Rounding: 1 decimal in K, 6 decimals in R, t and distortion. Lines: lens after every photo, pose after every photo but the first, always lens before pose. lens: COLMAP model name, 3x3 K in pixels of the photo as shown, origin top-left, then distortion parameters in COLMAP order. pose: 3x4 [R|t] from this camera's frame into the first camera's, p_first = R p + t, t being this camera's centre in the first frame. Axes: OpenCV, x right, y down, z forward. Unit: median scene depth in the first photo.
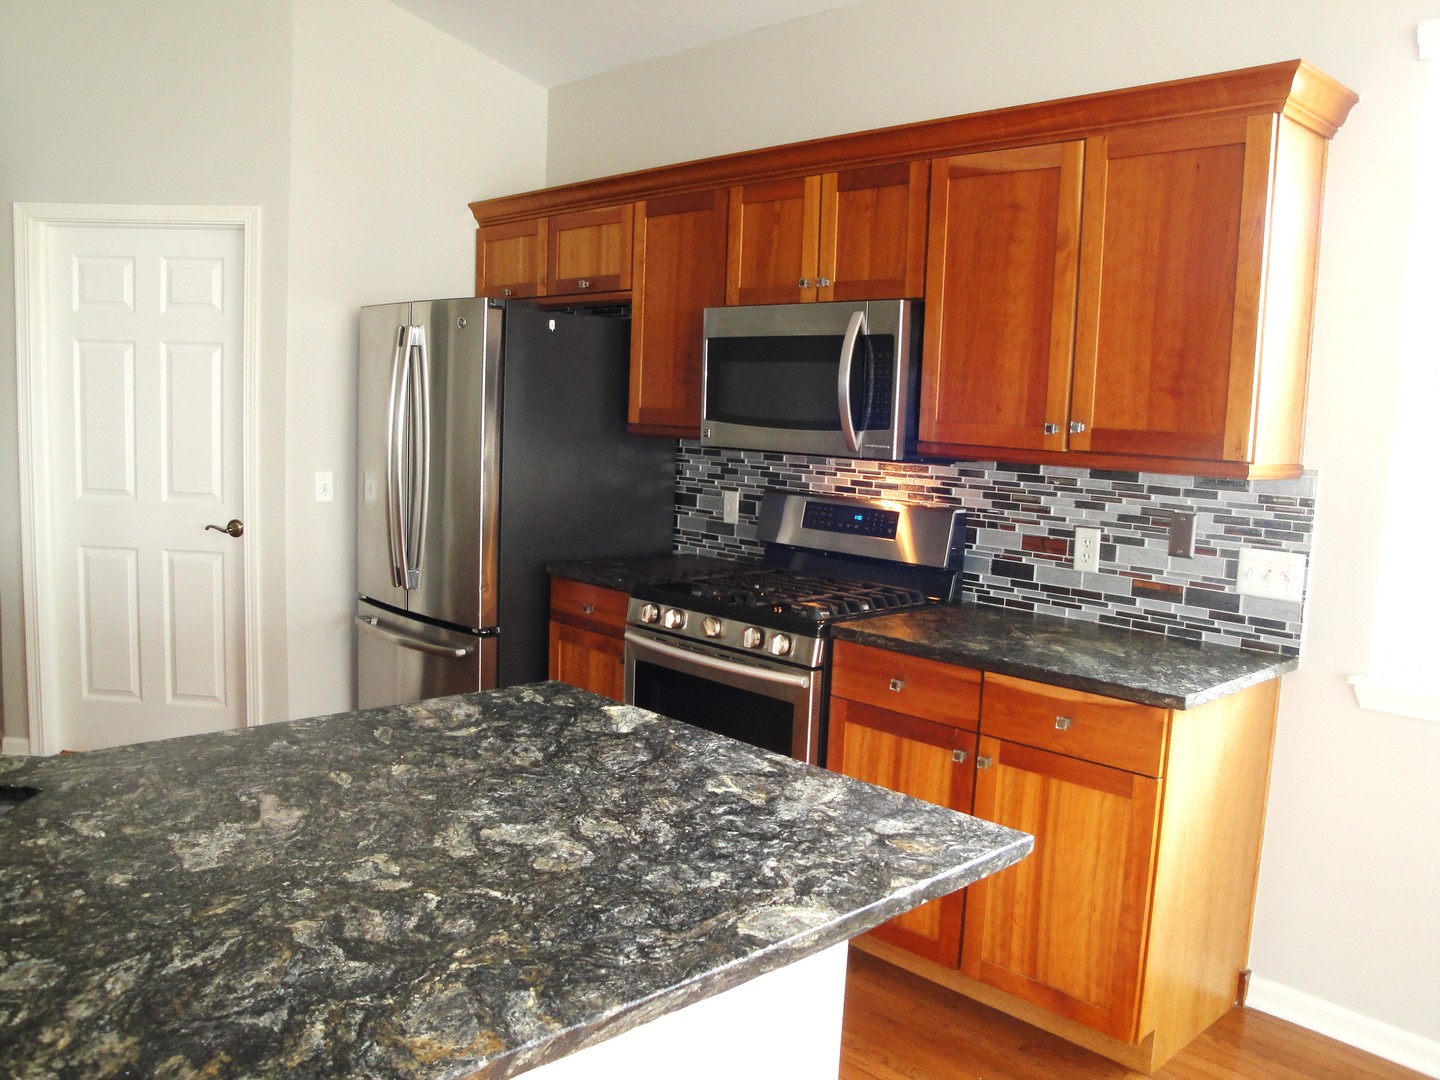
lens RADIAL K [[1178.8, 0, 712.8], [0, 1178.8, 540.1], [0, 0, 1]] dist [-0.164065, 0.136828]
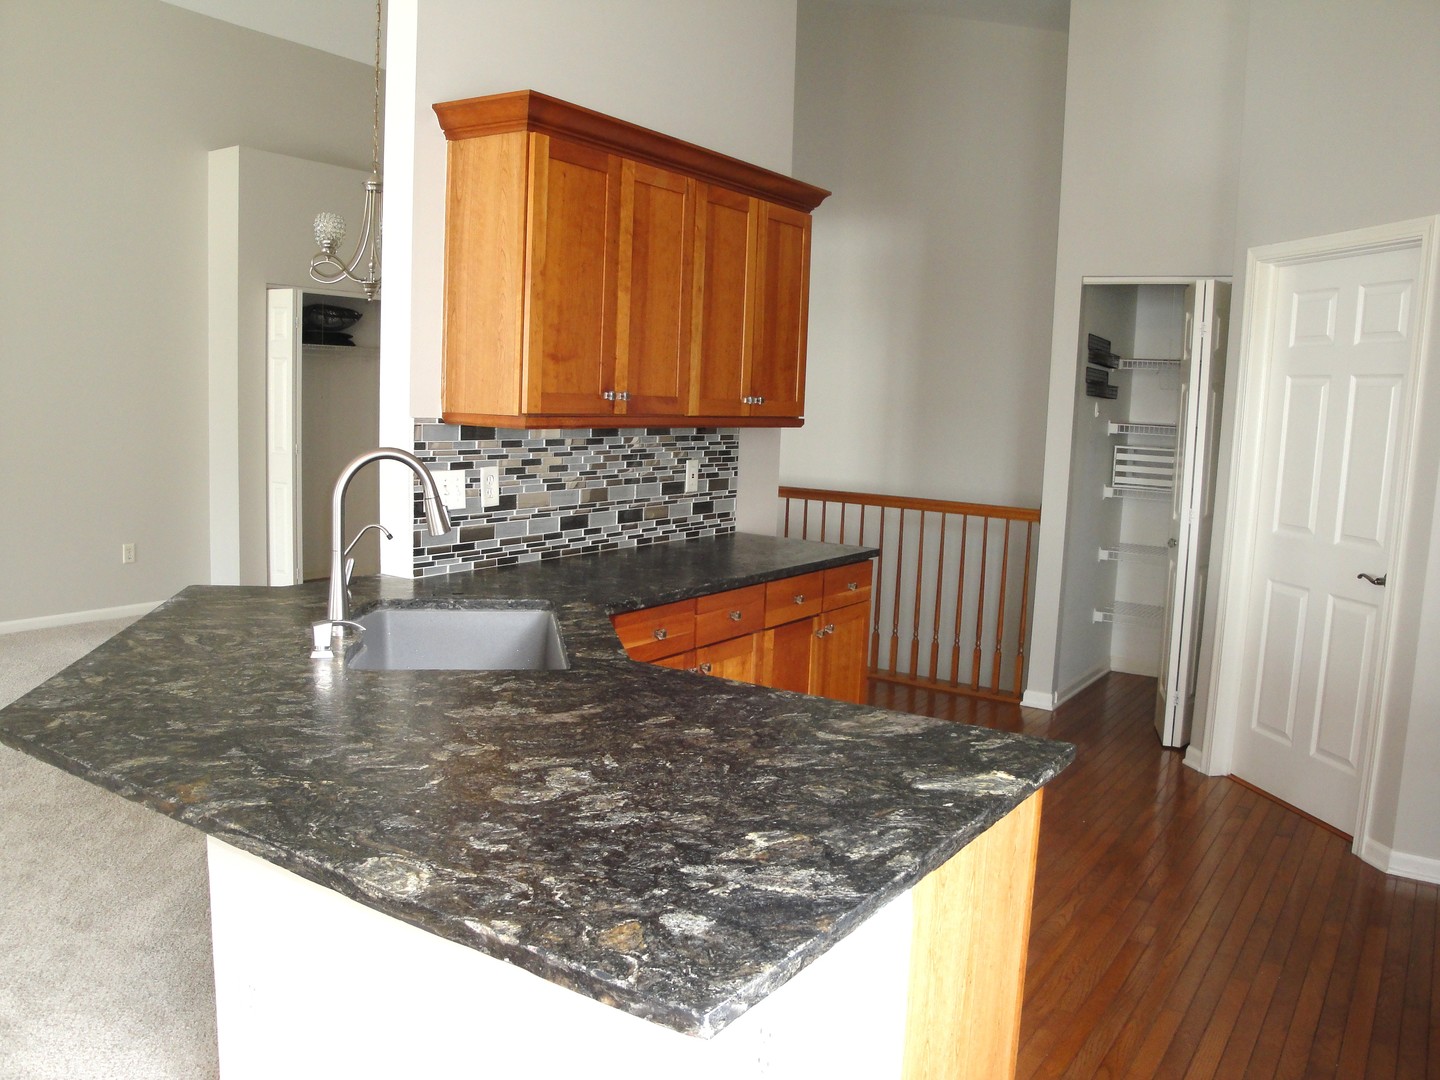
lens RADIAL K [[1178.8, 0, 717.7], [0, 1178.8, 540.9], [0, 0, 1]] dist [-0.164065, 0.136828]
pose [[0.221016, 0.088763, -0.971222, 0.887639], [-0.138469, 0.988617, 0.058842, -0.056904], [0.965390, 0.121479, 0.230791, 0.801816]]
